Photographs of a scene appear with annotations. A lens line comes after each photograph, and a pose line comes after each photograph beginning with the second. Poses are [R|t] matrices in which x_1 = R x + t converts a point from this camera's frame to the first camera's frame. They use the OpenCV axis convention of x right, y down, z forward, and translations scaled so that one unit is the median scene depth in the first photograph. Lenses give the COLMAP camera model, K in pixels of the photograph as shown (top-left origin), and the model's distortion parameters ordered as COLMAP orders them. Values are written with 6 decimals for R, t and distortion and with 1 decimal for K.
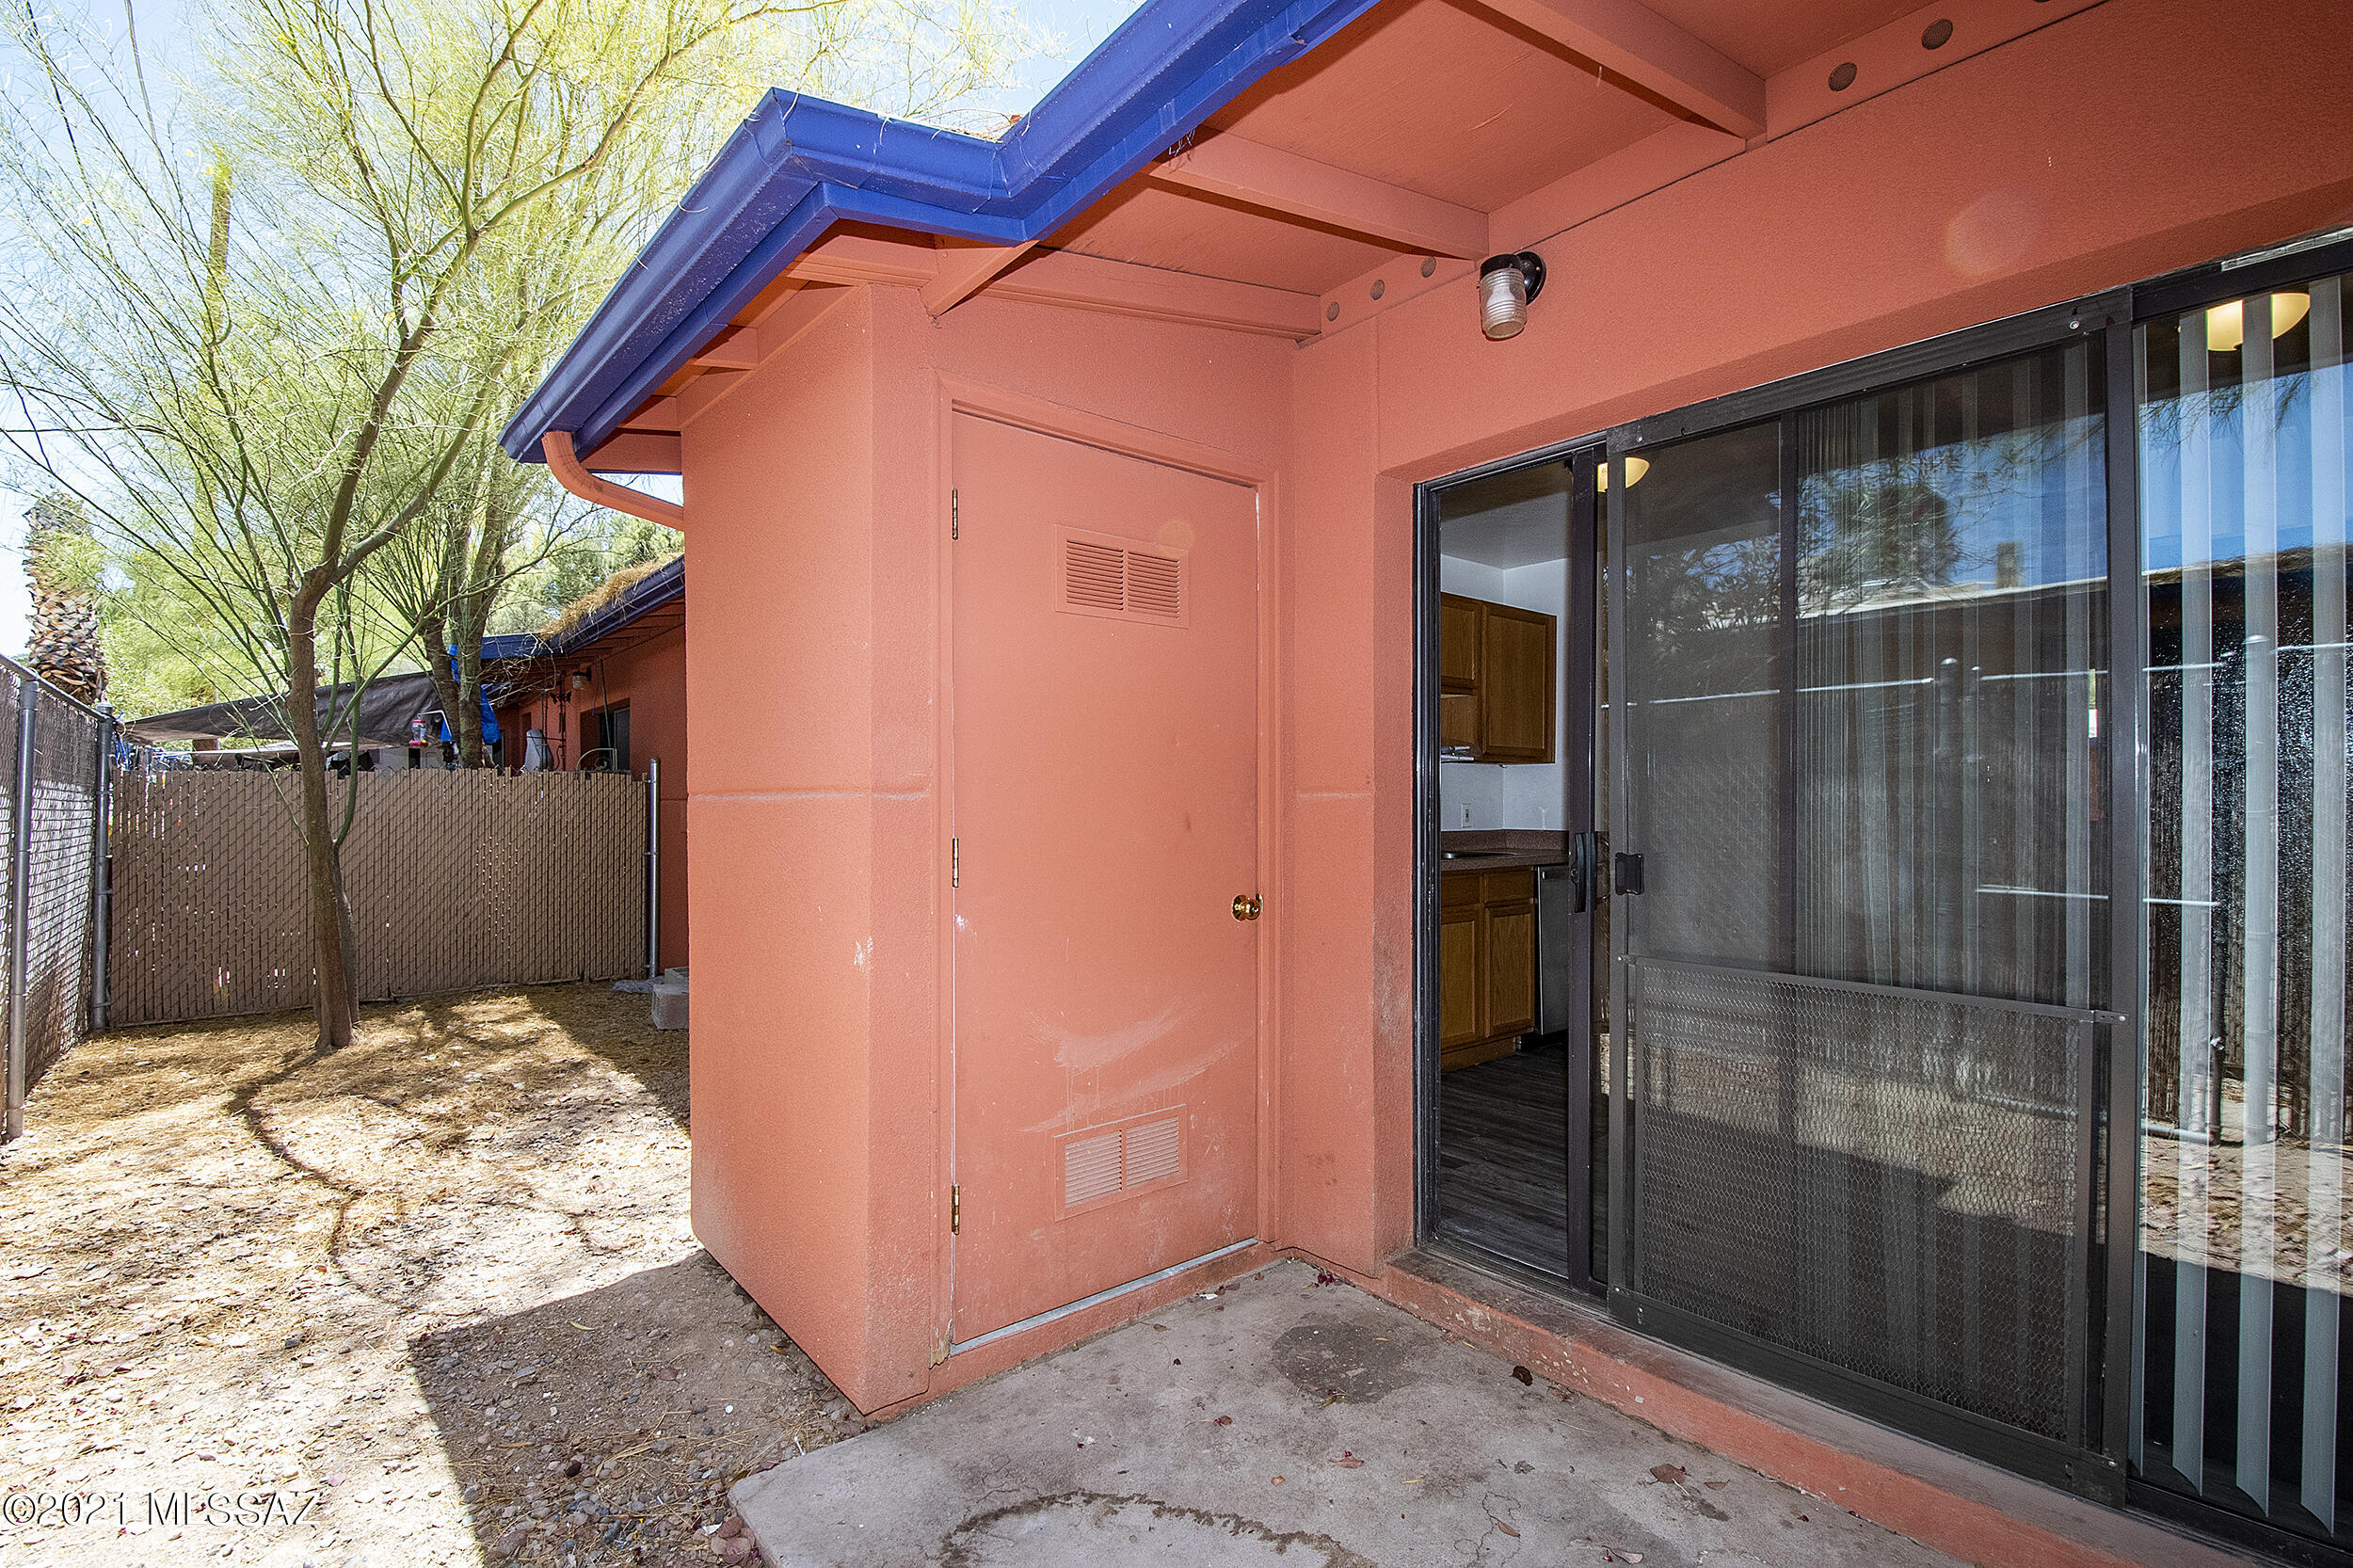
lens RADIAL K [[1083.1, 0, 1181.8], [0, 1083.1, 815.6], [0, 0, 1]] dist [0.000533, -0.019356]
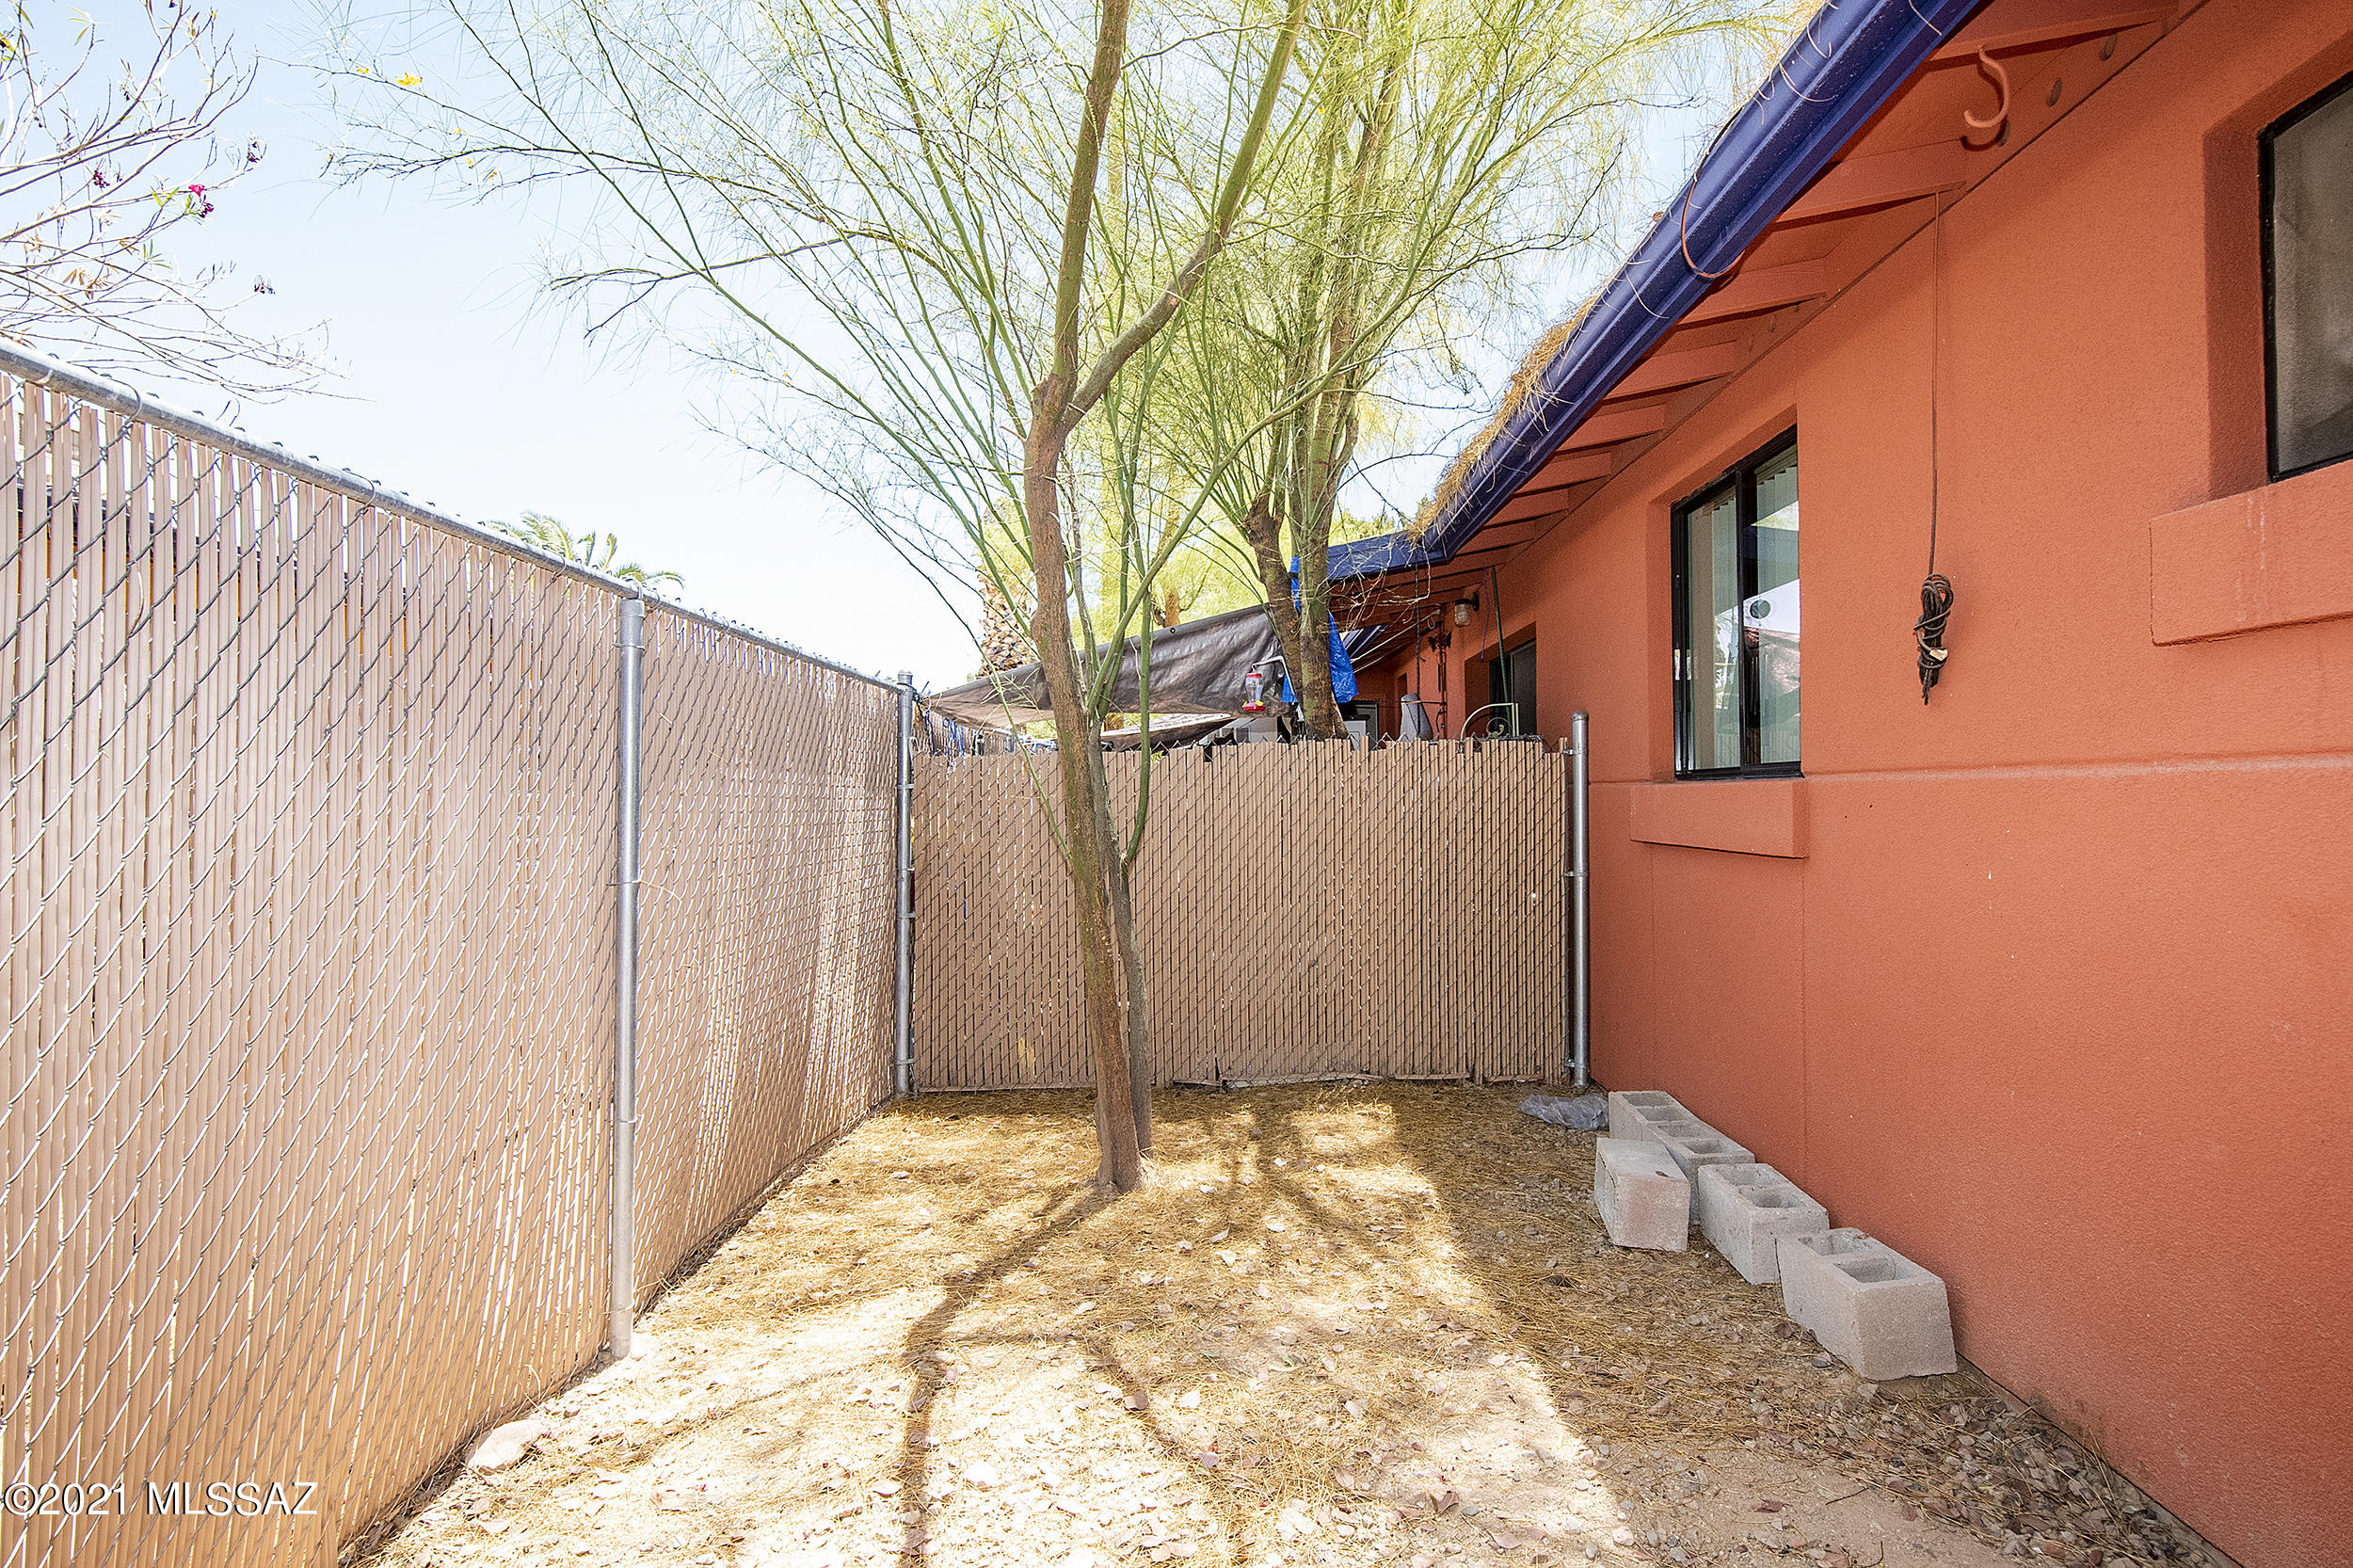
lens RADIAL K [[1293.6, 0, 1239.1], [0, 1293.6, 812.8], [0, 0, 1]] dist [0.049364, -0.042671]
pose [[0.777480, -0.005232, -0.628886, -0.202431], [0.009680, 0.999947, 0.003647, -0.003092], [0.628833, -0.008923, 0.777489, 0.361326]]
